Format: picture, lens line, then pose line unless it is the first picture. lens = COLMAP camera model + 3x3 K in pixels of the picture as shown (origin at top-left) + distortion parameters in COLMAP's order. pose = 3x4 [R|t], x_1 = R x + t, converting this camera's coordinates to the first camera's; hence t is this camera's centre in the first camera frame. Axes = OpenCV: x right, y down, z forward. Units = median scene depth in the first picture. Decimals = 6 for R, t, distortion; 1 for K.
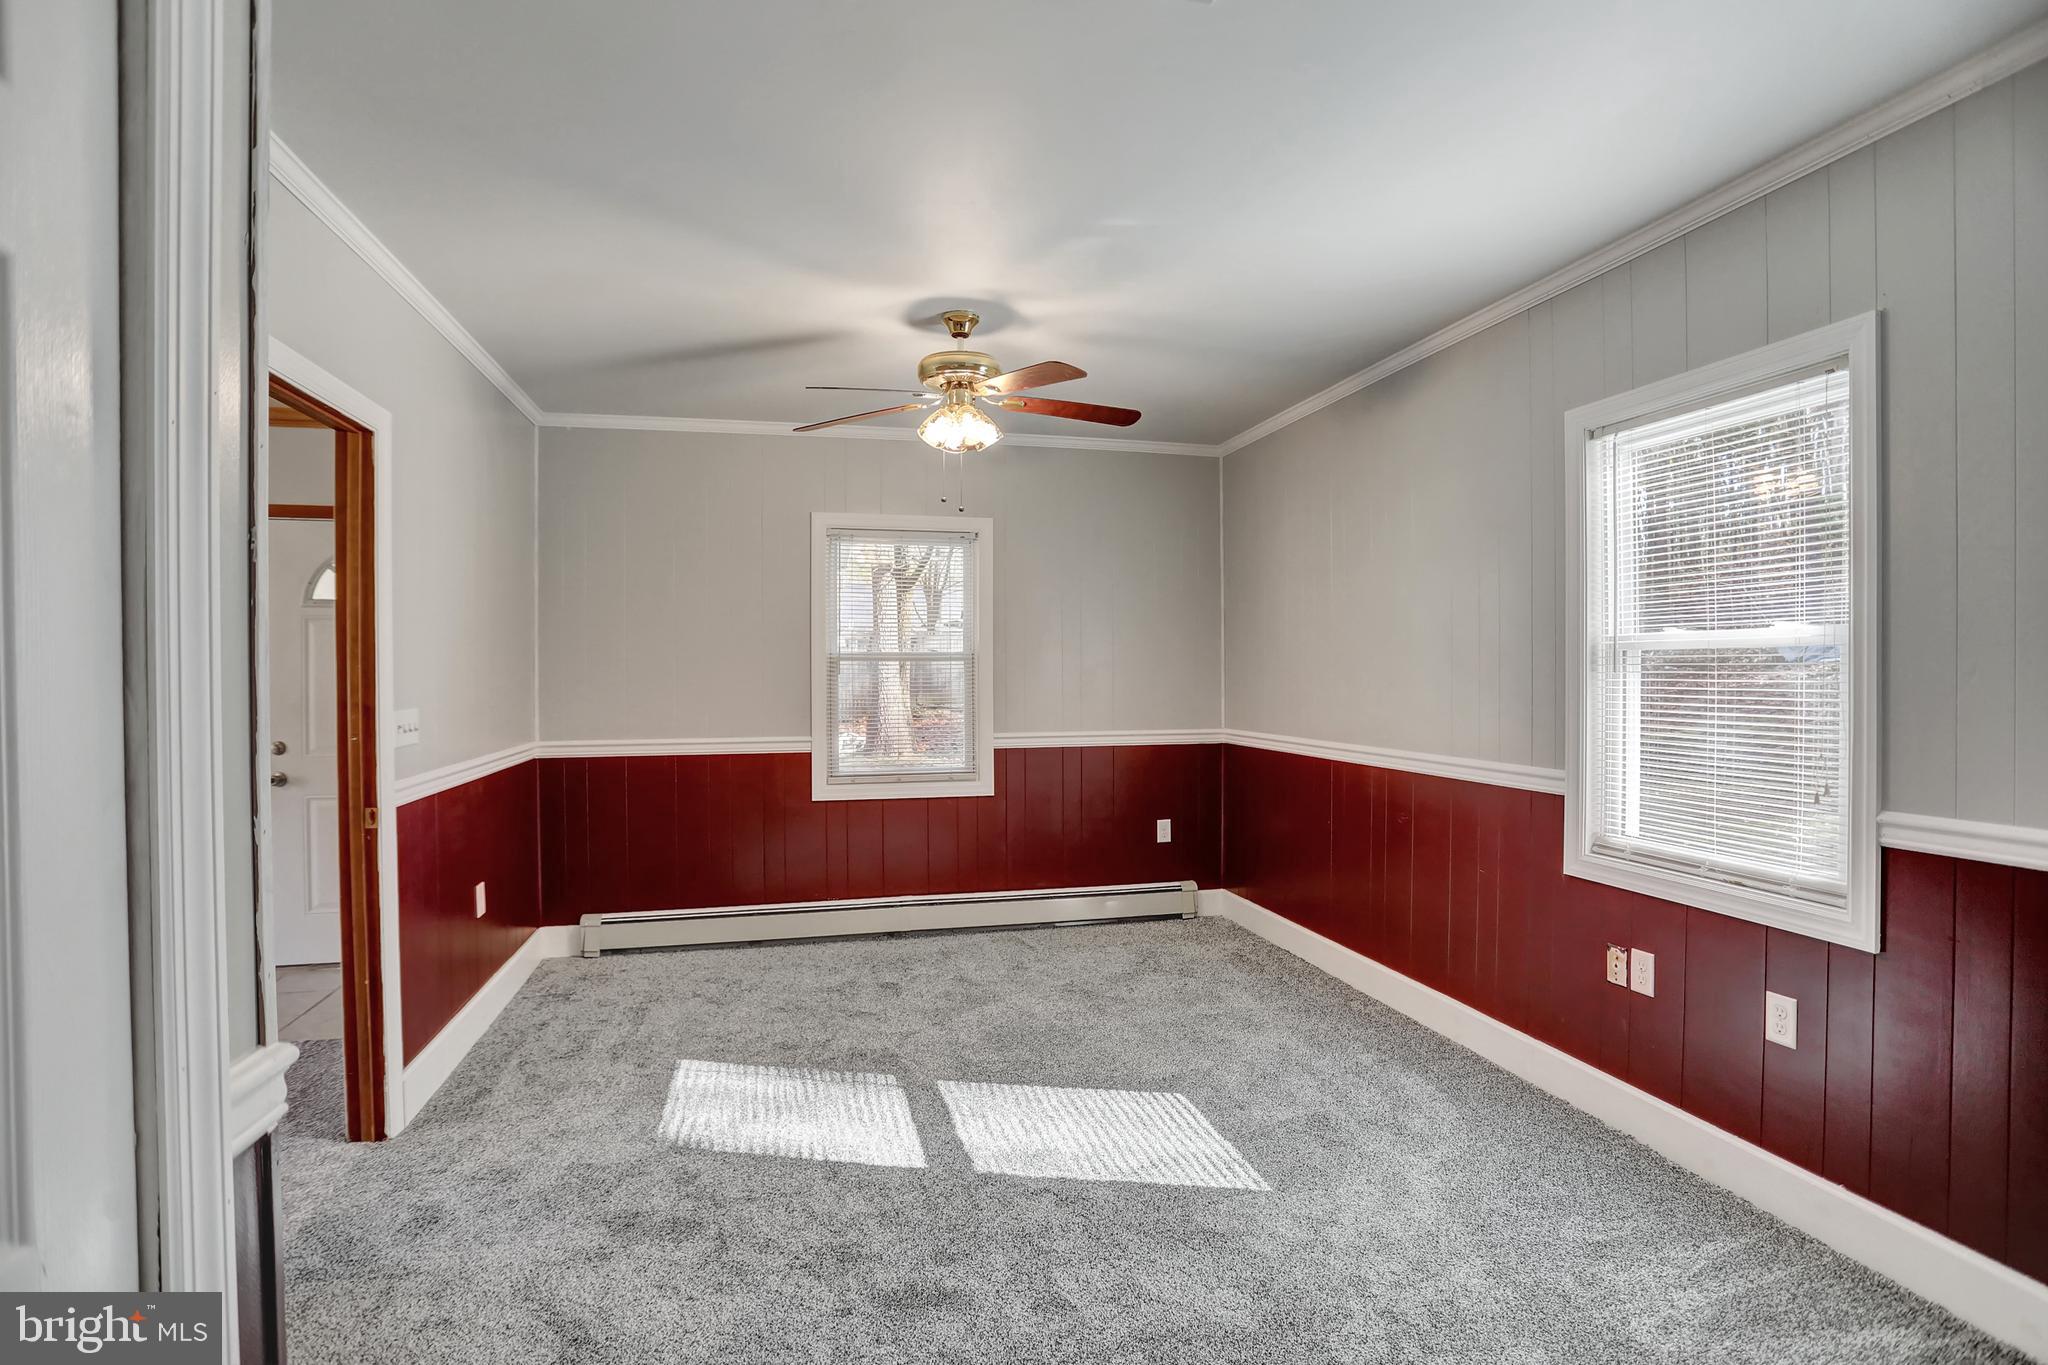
lens RADIAL K [[1004.3, 0, 1024.0], [0, 1004.3, 682.5], [0, 0, 1]] dist [-0.089588, 0.033785]
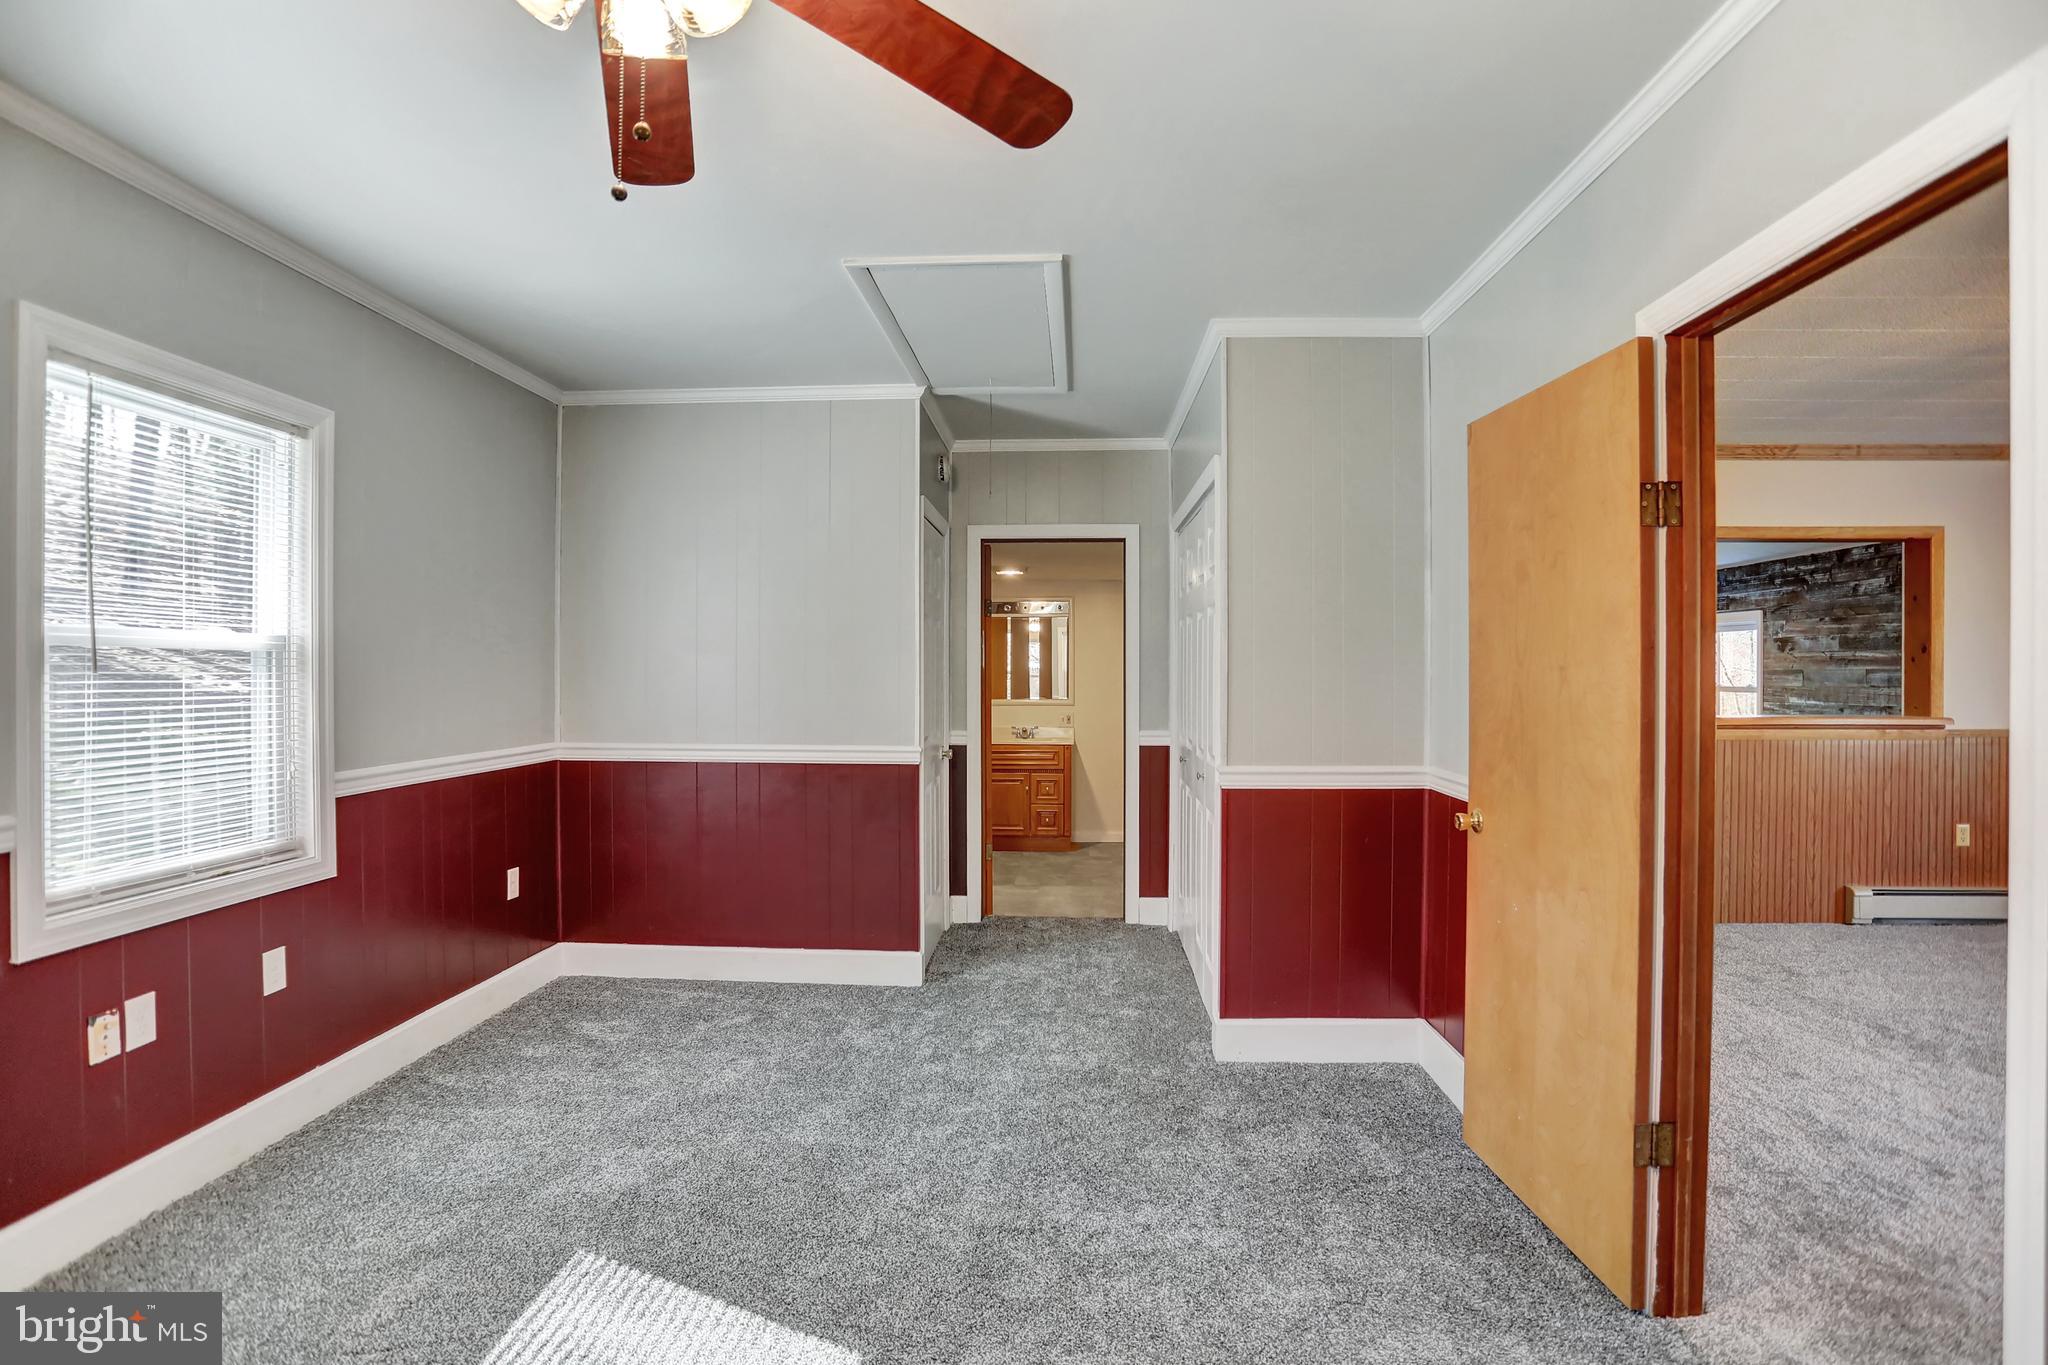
lens RADIAL K [[1004.3, 0, 1024.0], [0, 1004.3, 682.5], [0, 0, 1]] dist [-0.089588, 0.033785]
pose [[-0.960331, 0.001839, 0.278857, -0.373351], [0.006853, 0.999832, 0.017008, -0.011793], [-0.278779, 0.018245, -0.960182, 1.682543]]
